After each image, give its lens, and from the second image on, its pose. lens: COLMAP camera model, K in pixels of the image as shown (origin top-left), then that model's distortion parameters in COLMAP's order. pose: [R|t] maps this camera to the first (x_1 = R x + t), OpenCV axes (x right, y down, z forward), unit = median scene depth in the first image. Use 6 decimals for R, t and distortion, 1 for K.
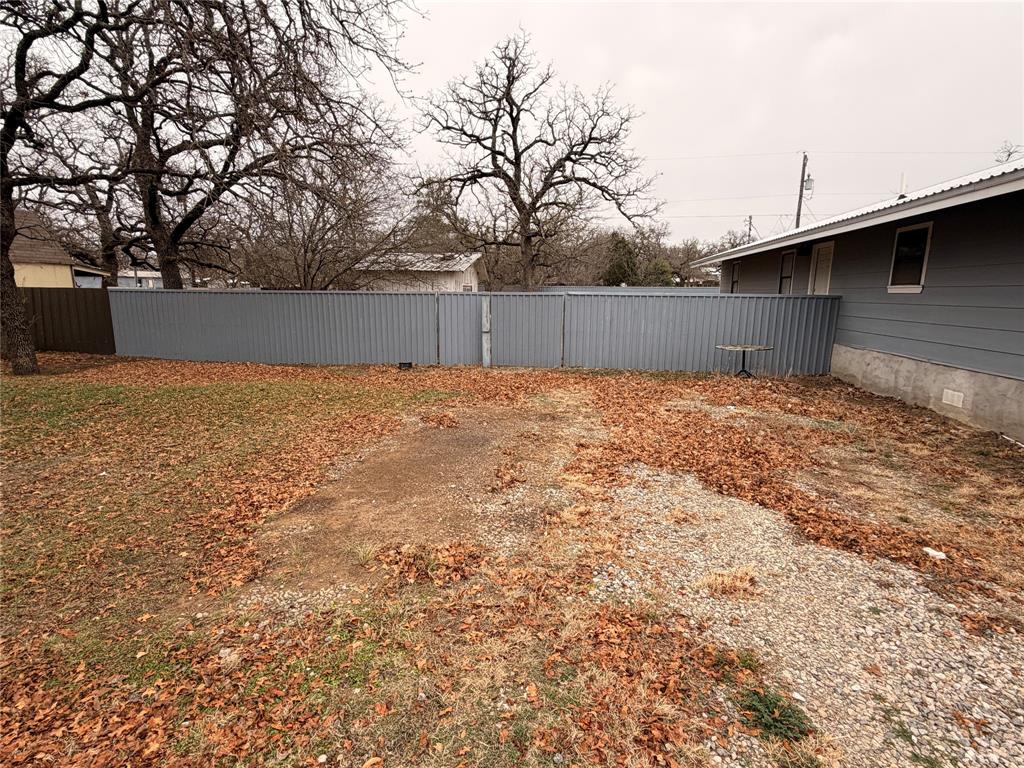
lens RADIAL K [[501.7, 0, 512.0], [0, 501.7, 384.0], [0, 0, 1]] dist [-0.000084, -0.000034]
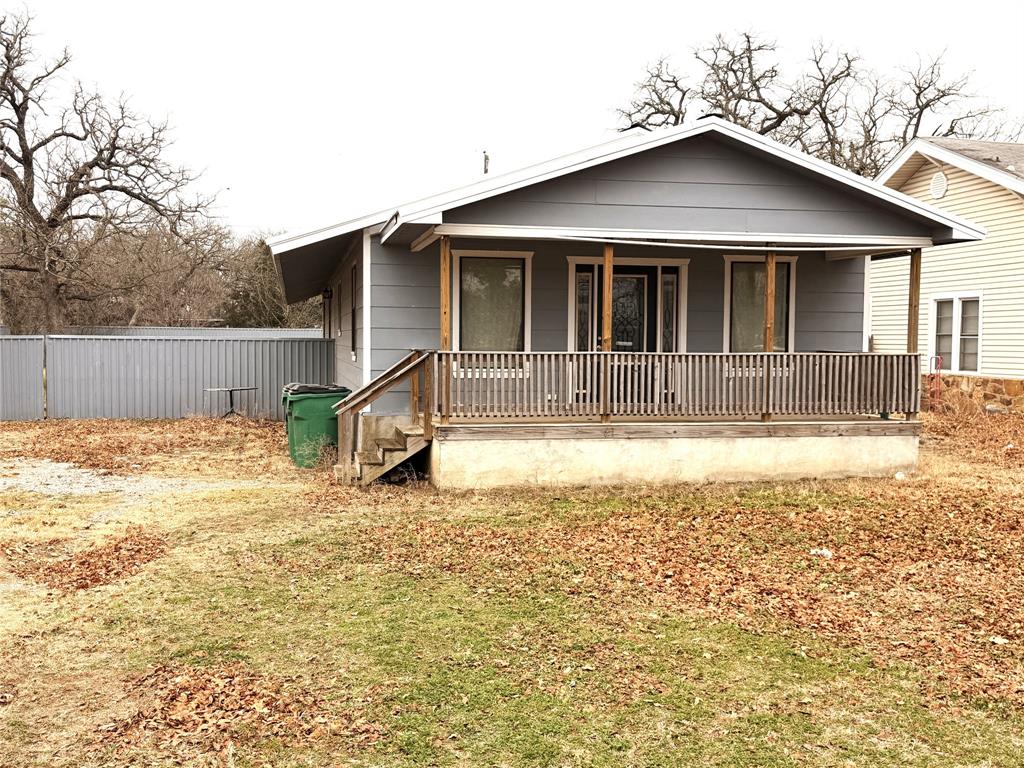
lens RADIAL K [[1028.8, 0, 512.0], [0, 1028.8, 384.0], [0, 0, 1]] dist [0.020070, 0.027990]
pose [[0.942389, -0.012272, 0.334295, 0.170948], [0.057304, 0.990478, -0.125181, 0.115479], [-0.329576, 0.137125, 0.934118, -0.620729]]
